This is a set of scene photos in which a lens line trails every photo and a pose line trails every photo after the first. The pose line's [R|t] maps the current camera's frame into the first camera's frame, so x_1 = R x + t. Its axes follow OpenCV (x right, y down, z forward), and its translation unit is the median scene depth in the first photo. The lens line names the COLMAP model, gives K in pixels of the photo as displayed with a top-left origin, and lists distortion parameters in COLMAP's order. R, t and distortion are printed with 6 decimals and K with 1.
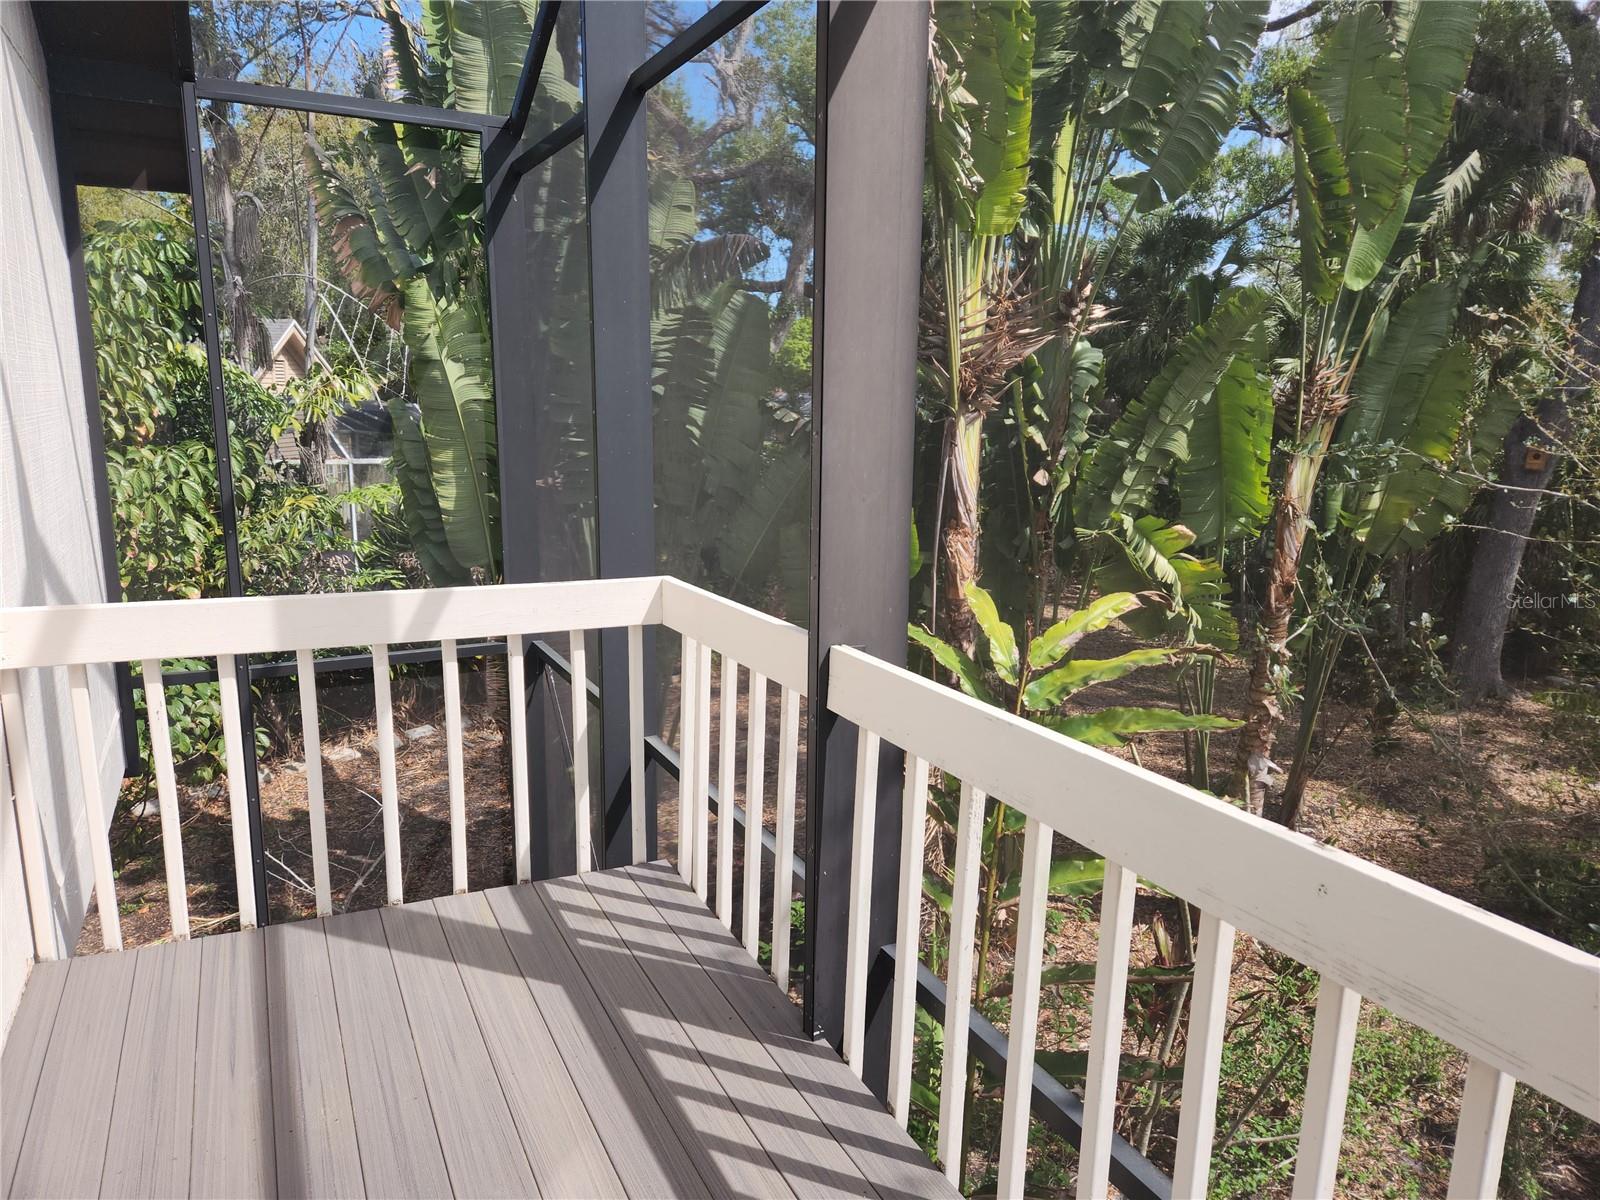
lens RADIAL K [[1057.3, 0, 795.6], [0, 1057.3, 605.4], [0, 0, 1]] dist [0.083680, -0.066314]
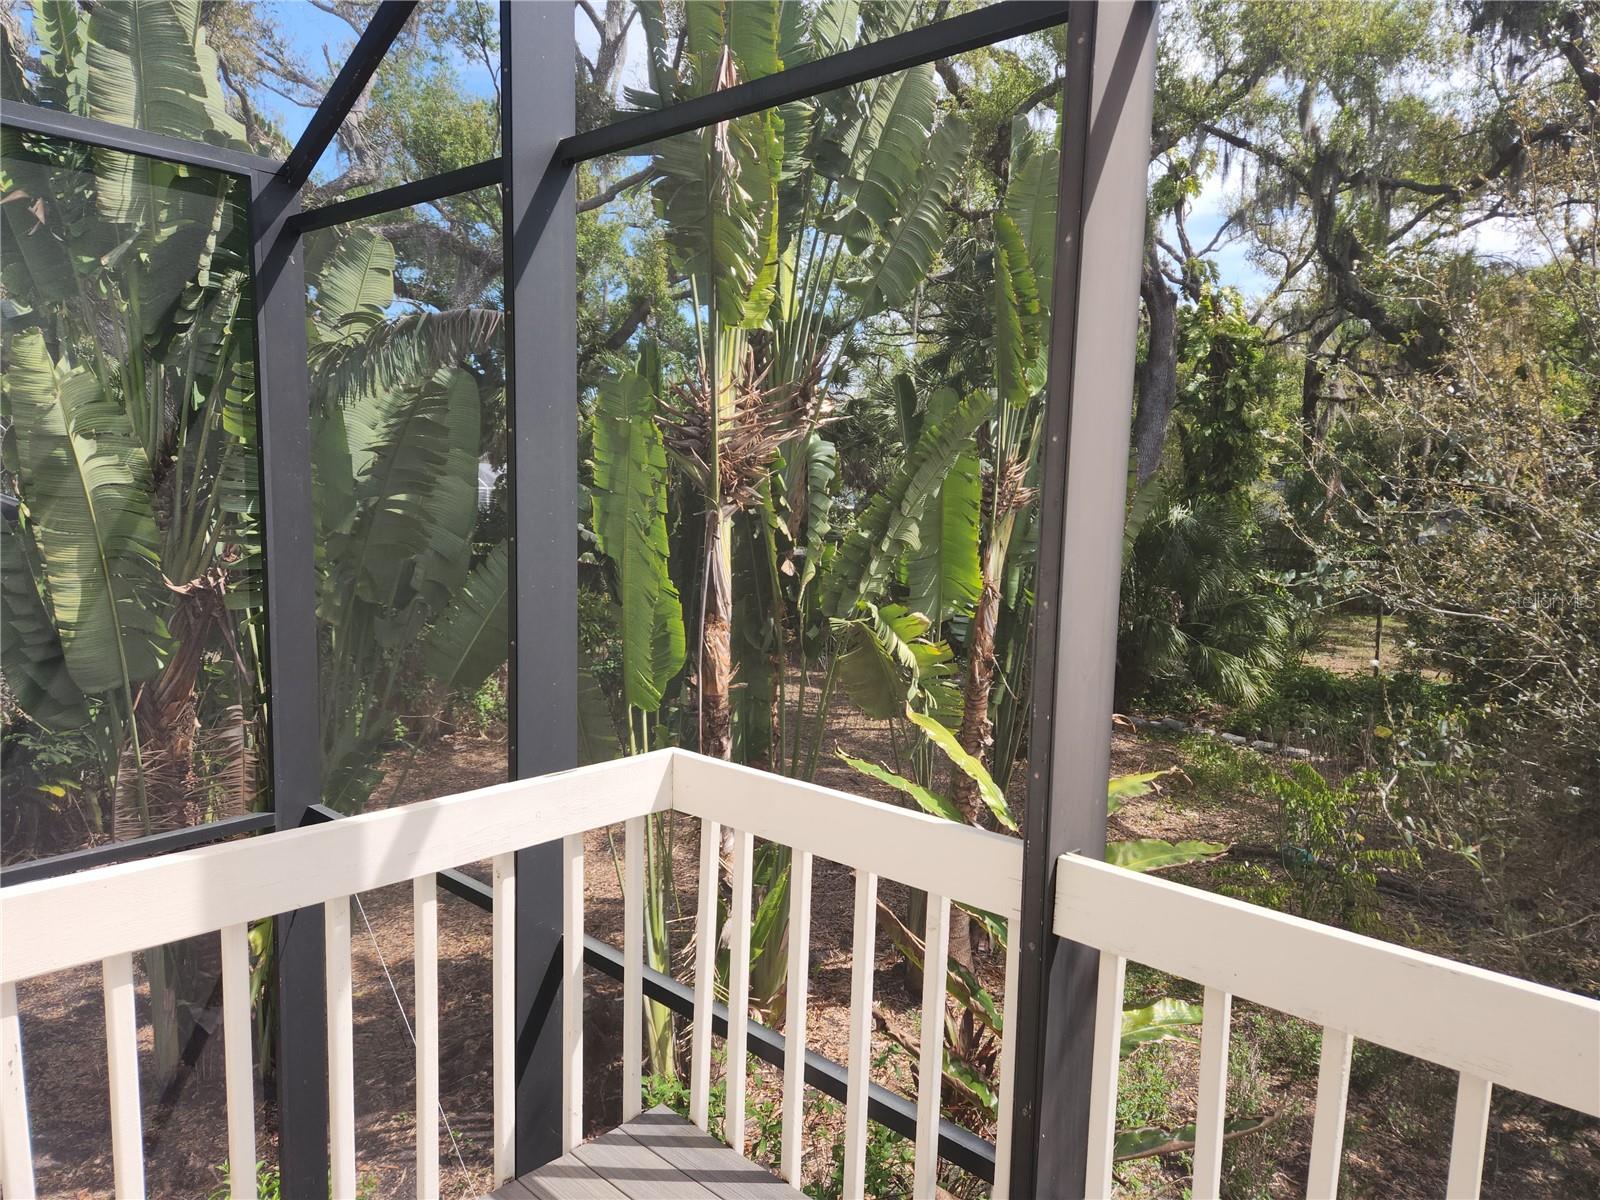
lens RADIAL K [[1057.3, 0, 795.6], [0, 1057.3, 605.4], [0, 0, 1]] dist [0.083680, -0.066314]
pose [[0.934645, -0.033094, 0.354038, -0.116338], [0.055506, 0.997033, -0.053336, -0.032282], [-0.351222, 0.069501, 0.933709, 0.074469]]
